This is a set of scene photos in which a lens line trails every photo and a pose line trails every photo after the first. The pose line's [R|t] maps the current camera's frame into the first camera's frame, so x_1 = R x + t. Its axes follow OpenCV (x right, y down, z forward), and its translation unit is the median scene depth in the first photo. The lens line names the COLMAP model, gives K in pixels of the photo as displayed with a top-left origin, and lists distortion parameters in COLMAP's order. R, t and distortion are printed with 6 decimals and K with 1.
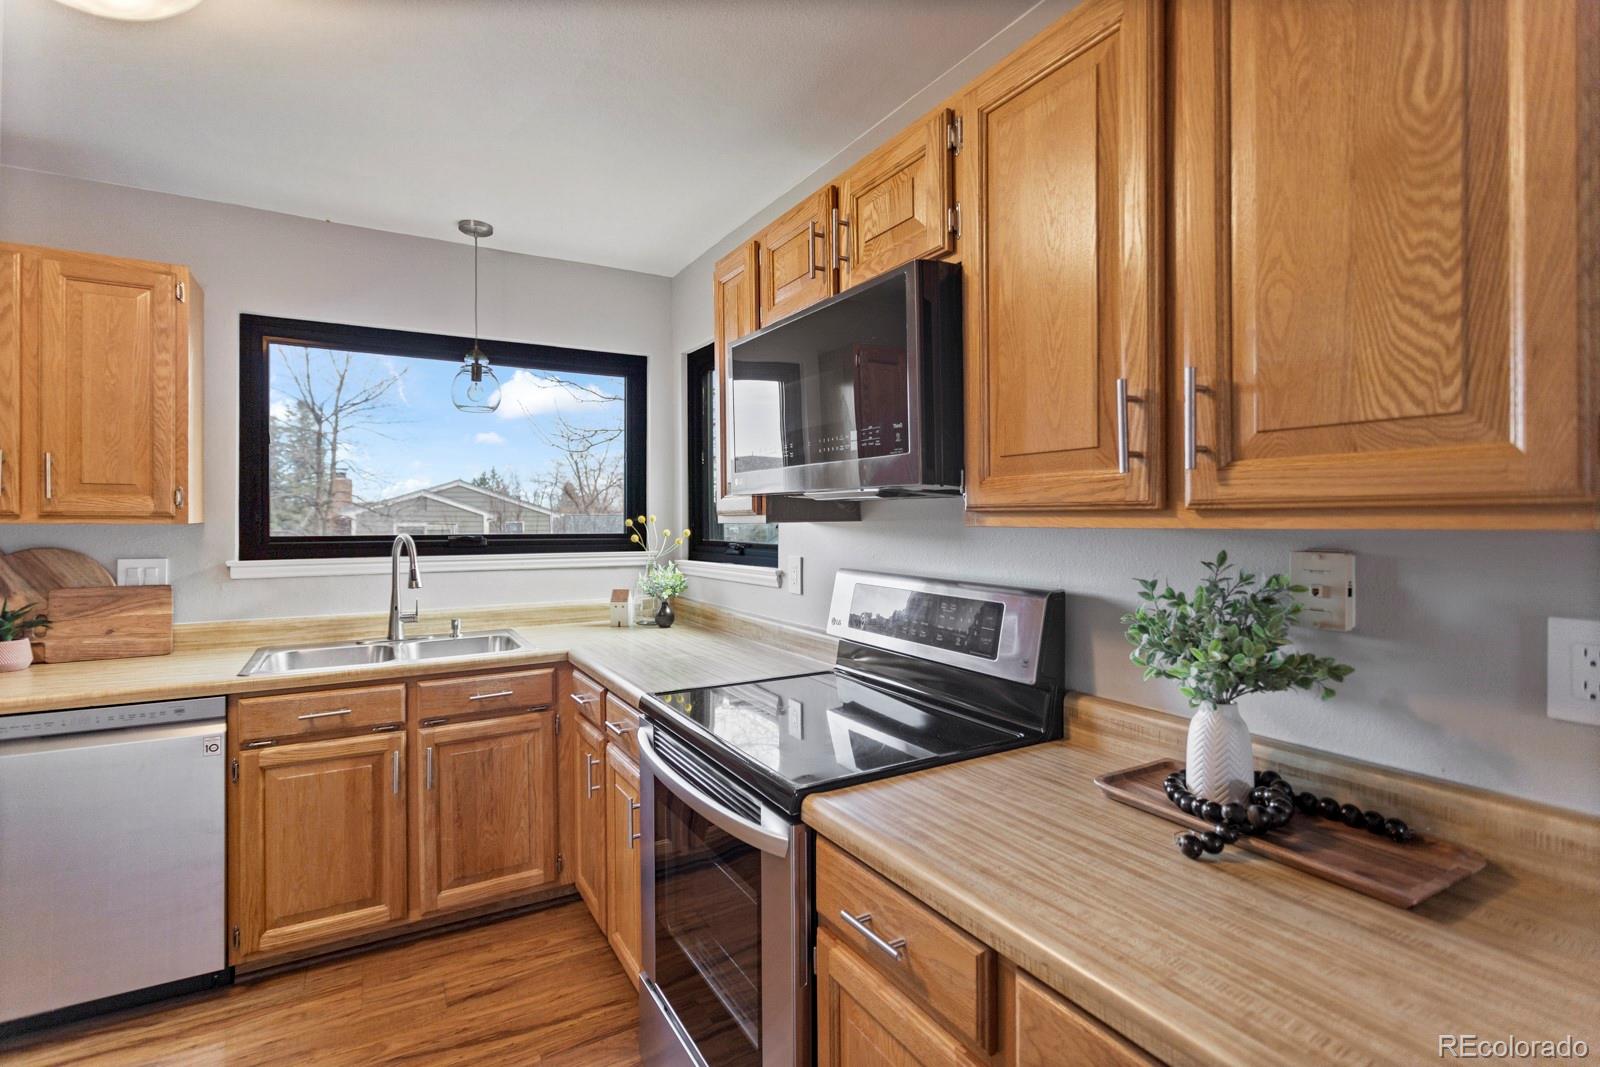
lens RADIAL K [[761.4, 0, 801.4], [0, 761.4, 523.2], [0, 0, 1]] dist [0.003977, 0.001890]
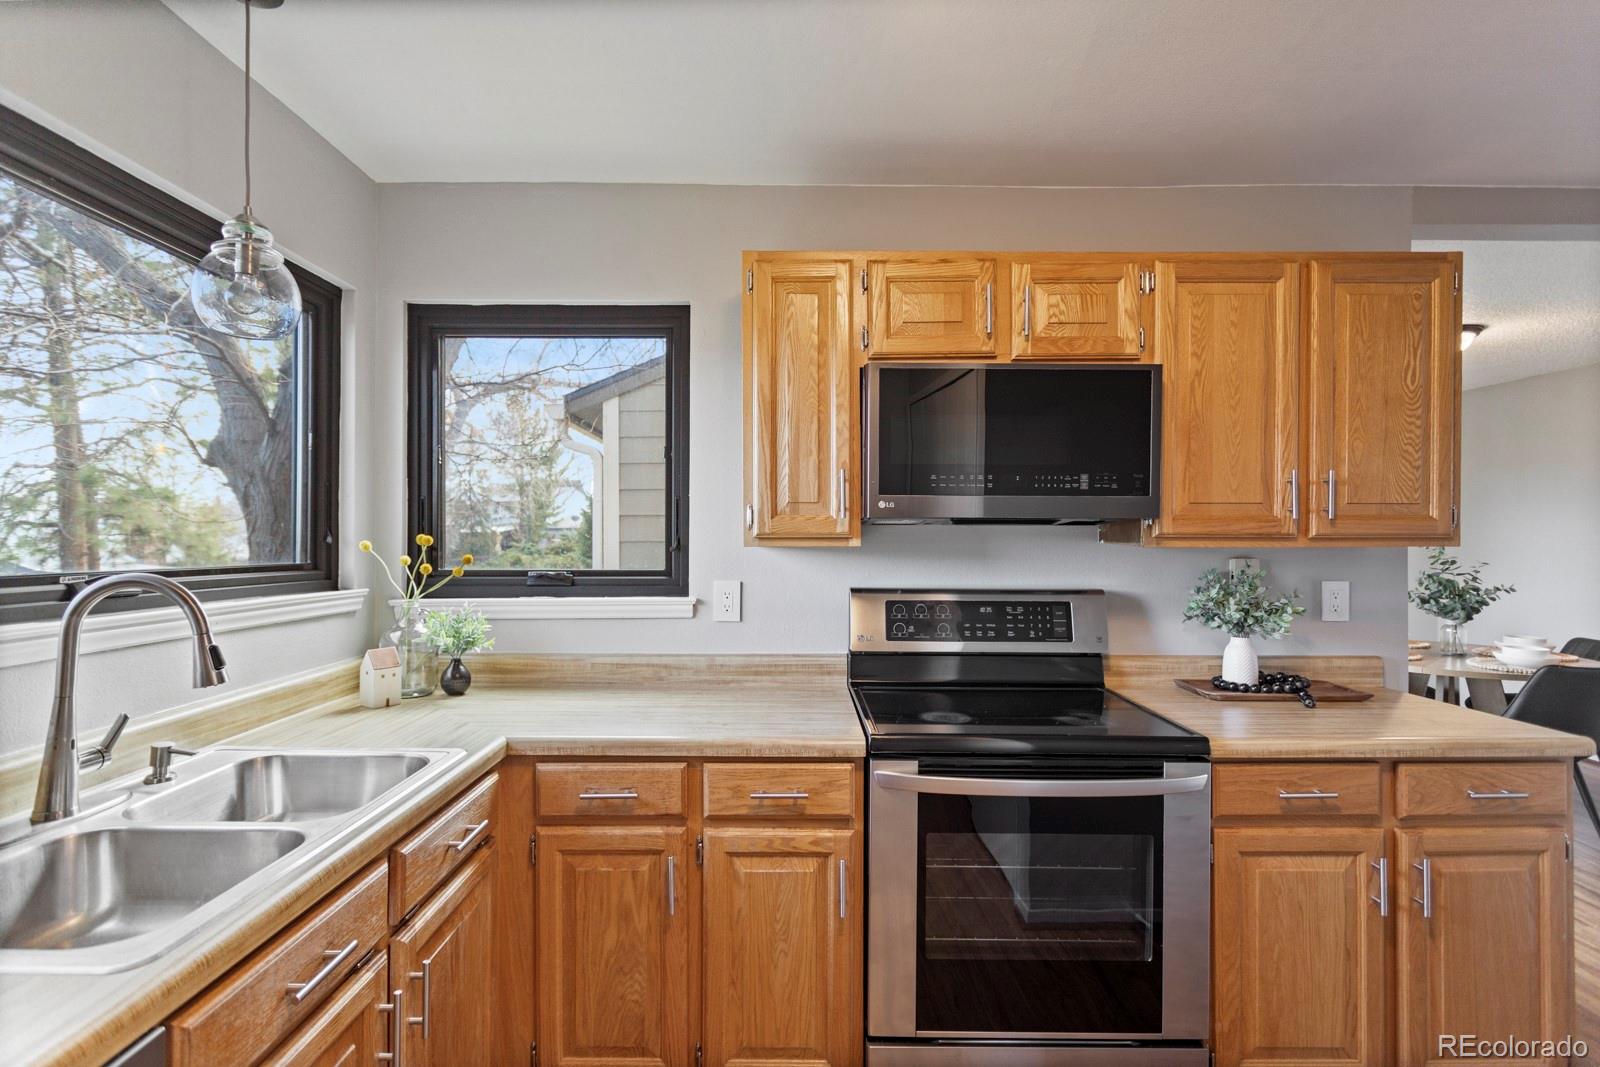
lens RADIAL K [[761.4, 0, 797.0], [0, 761.4, 540.1], [0, 0, 1]] dist [0.003977, 0.001890]
pose [[0.505514, -0.000388, 0.862818, -1.027262], [0.002444, 0.999997, -0.000982, -0.007352], [-0.862815, 0.002605, 0.505513, 0.608941]]
